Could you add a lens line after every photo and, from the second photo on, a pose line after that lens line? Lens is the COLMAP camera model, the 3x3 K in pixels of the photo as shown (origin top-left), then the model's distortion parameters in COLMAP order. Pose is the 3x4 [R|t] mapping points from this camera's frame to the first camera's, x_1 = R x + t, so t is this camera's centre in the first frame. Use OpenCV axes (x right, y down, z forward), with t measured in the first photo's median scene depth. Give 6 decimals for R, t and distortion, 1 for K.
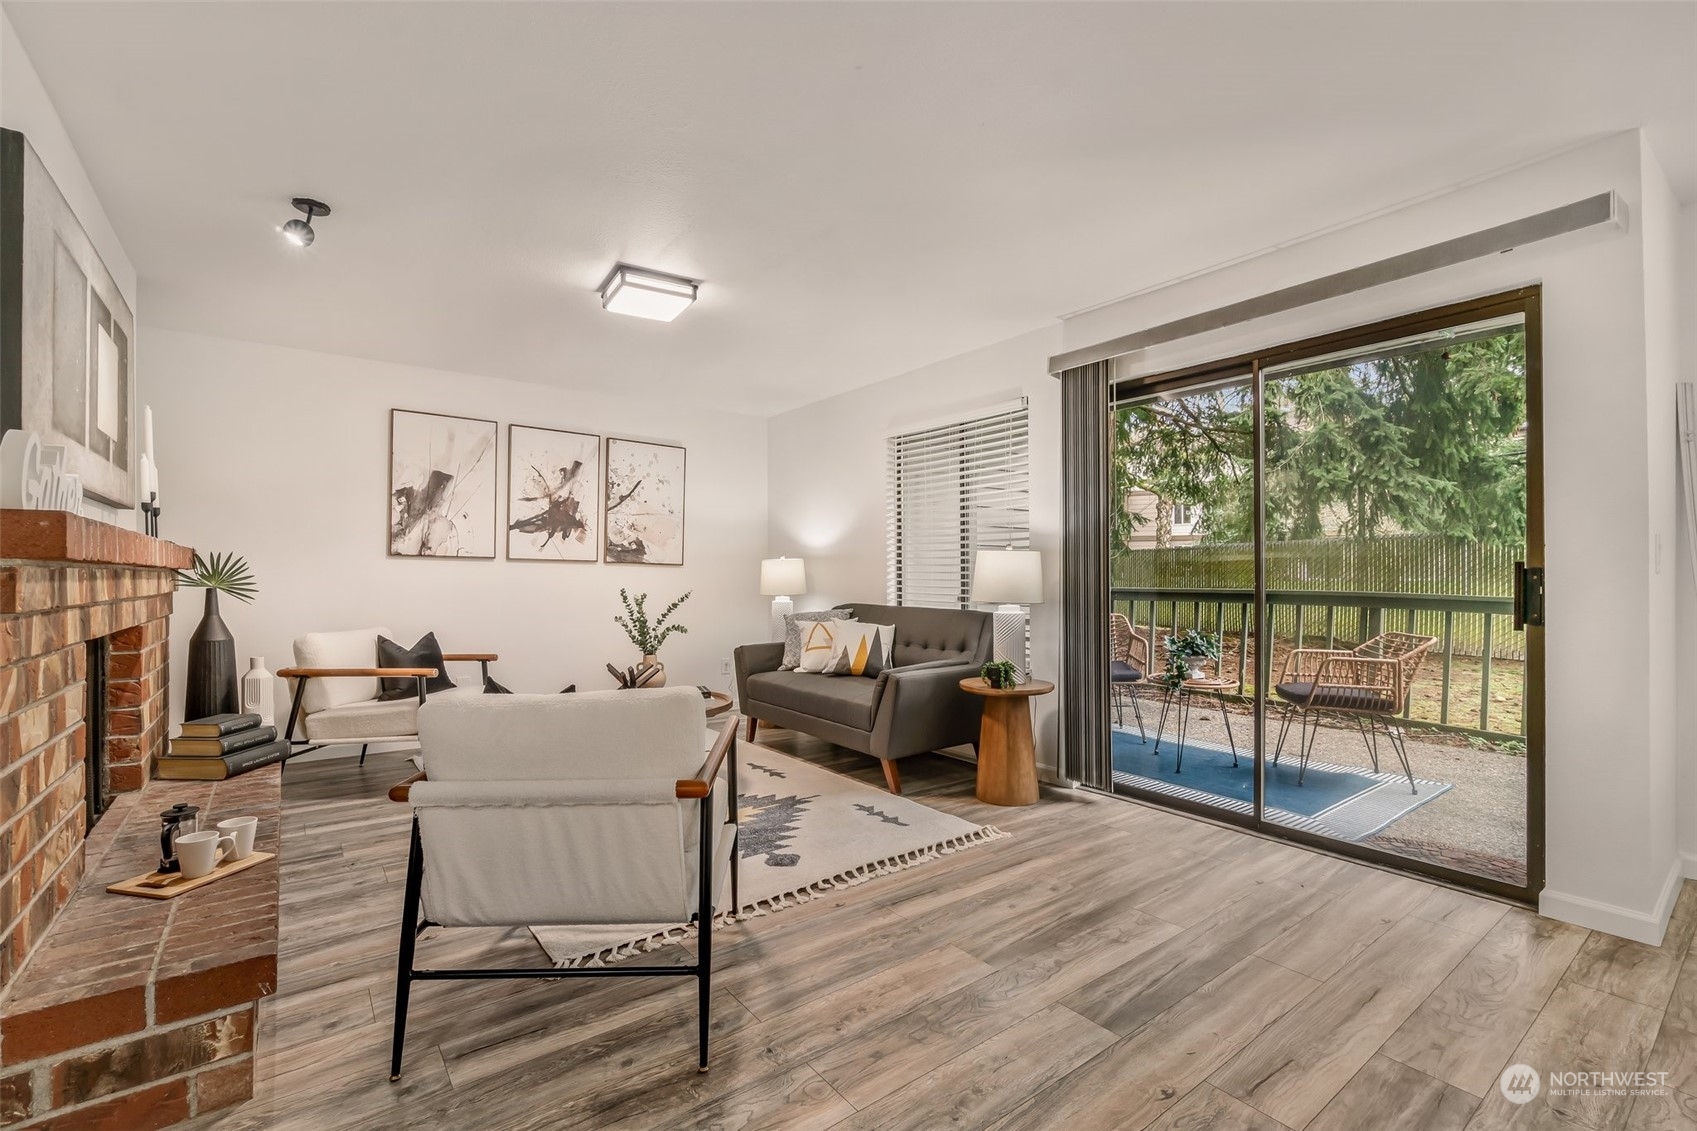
lens RADIAL K [[738.8, 0, 843.7], [0, 738.8, 575.4], [0, 0, 1]] dist [-0.003640, -0.000043]
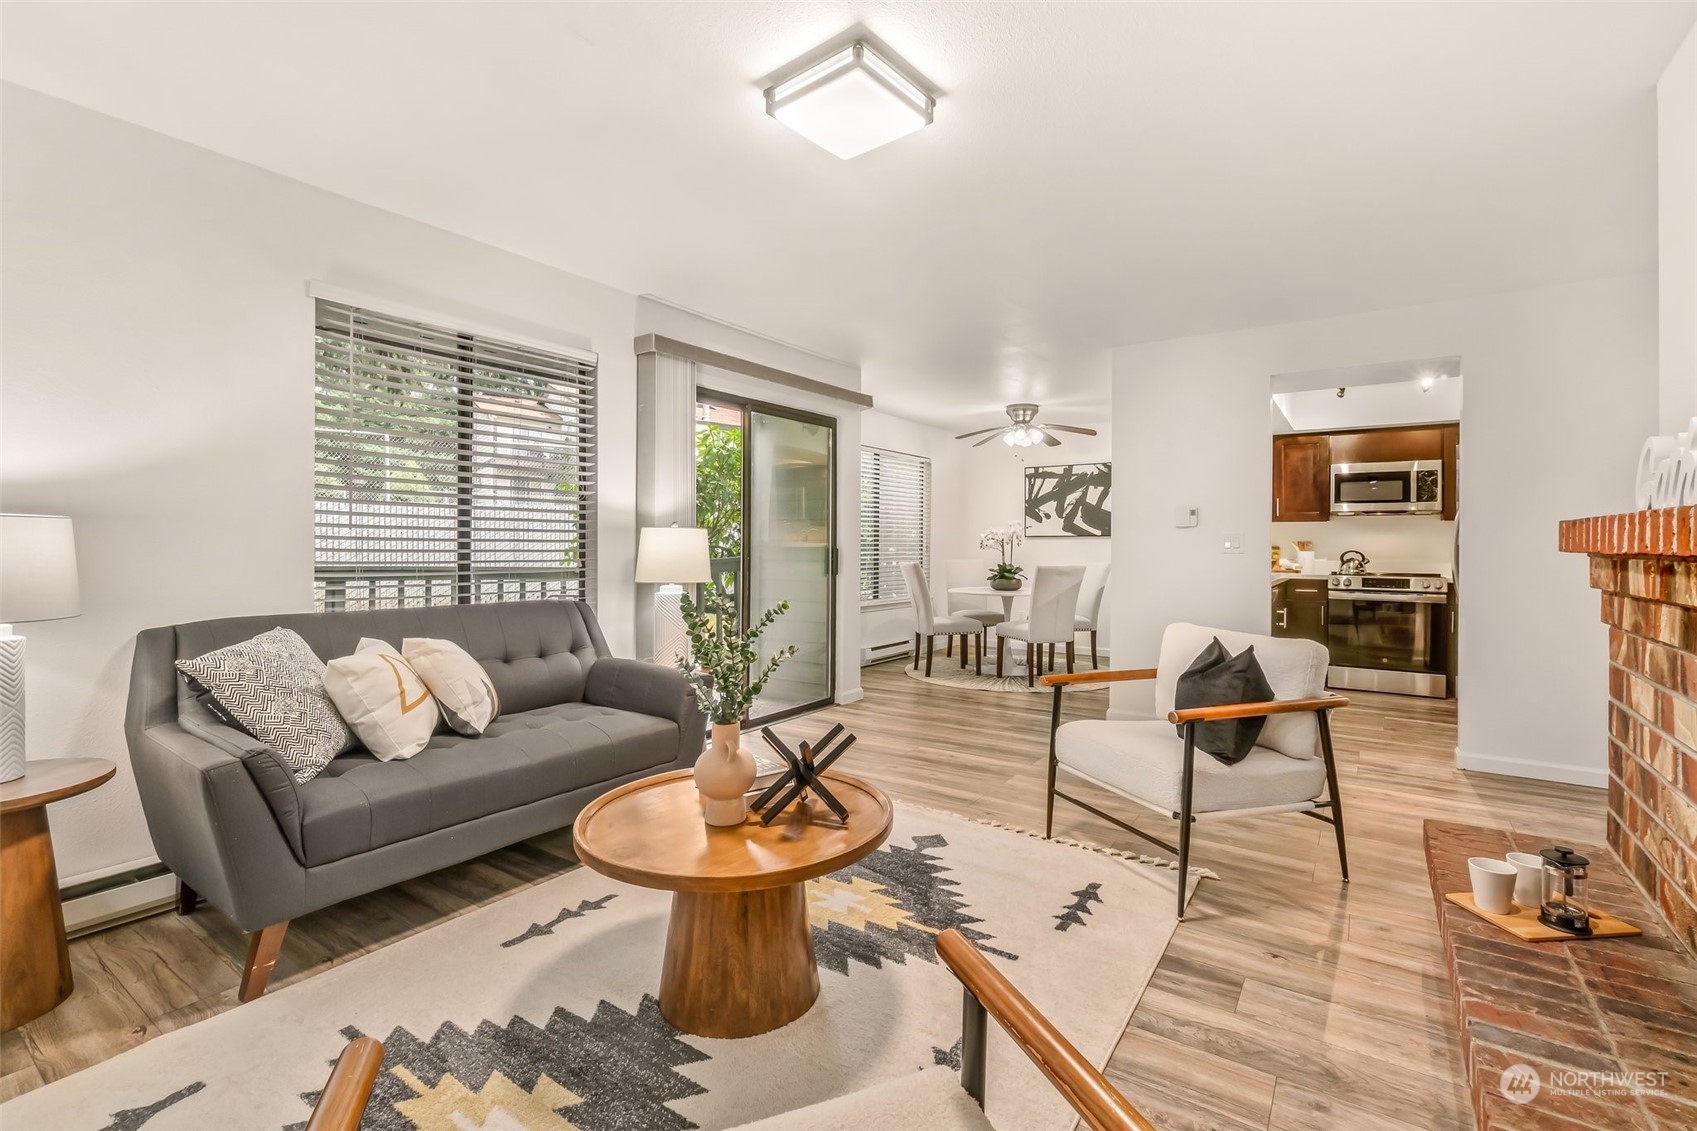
lens RADIAL K [[755.3, 0, 852.1], [0, 755.3, 546.6], [0, 0, 1]] dist [-0.002721, 0.000039]
pose [[-0.318472, -0.002406, 0.947929, -0.684317], [-0.003044, 0.999994, 0.001516, -0.010700], [-0.947927, -0.002403, -0.318478, 0.957124]]
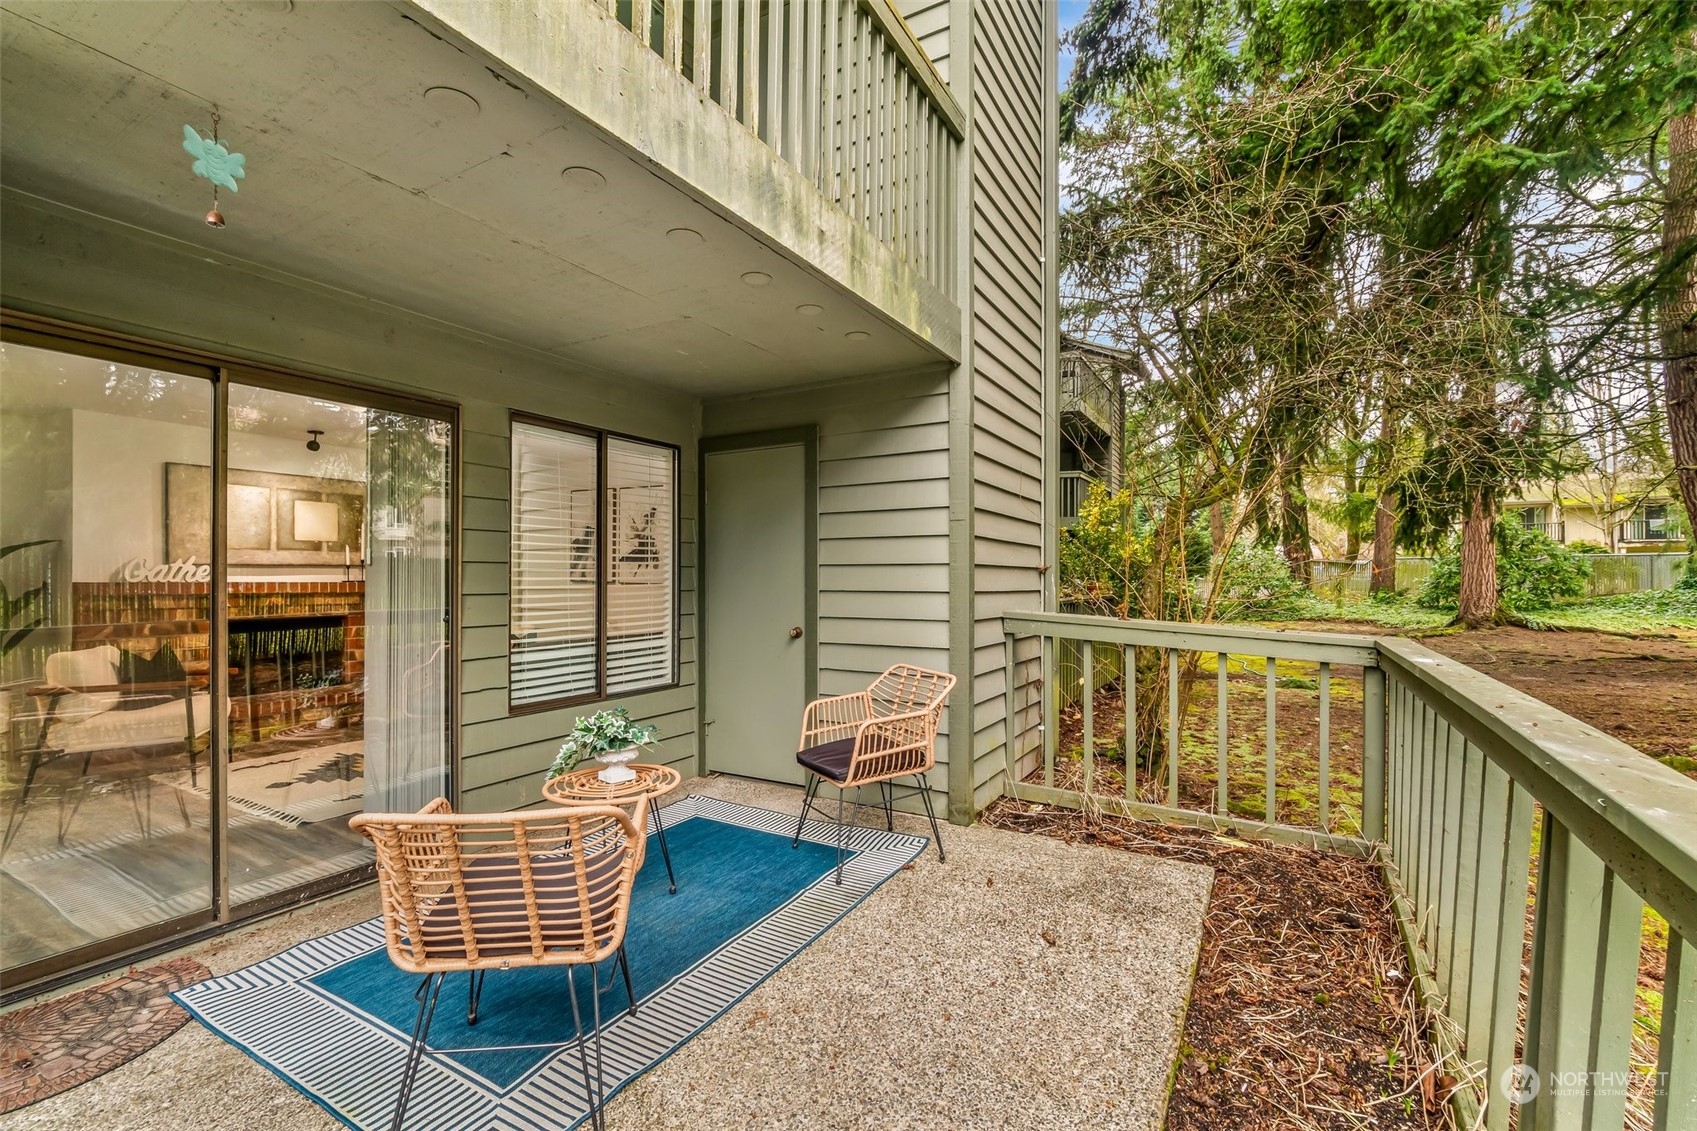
lens RADIAL K [[738.8, 0, 843.7], [0, 738.8, 575.4], [0, 0, 1]] dist [-0.003640, -0.000043]
pose [[0.386811, -0.003981, -0.922150, 1.226543], [0.000423, 0.999991, -0.004140, -0.035255], [0.922159, 0.001211, 0.386810, 1.003706]]
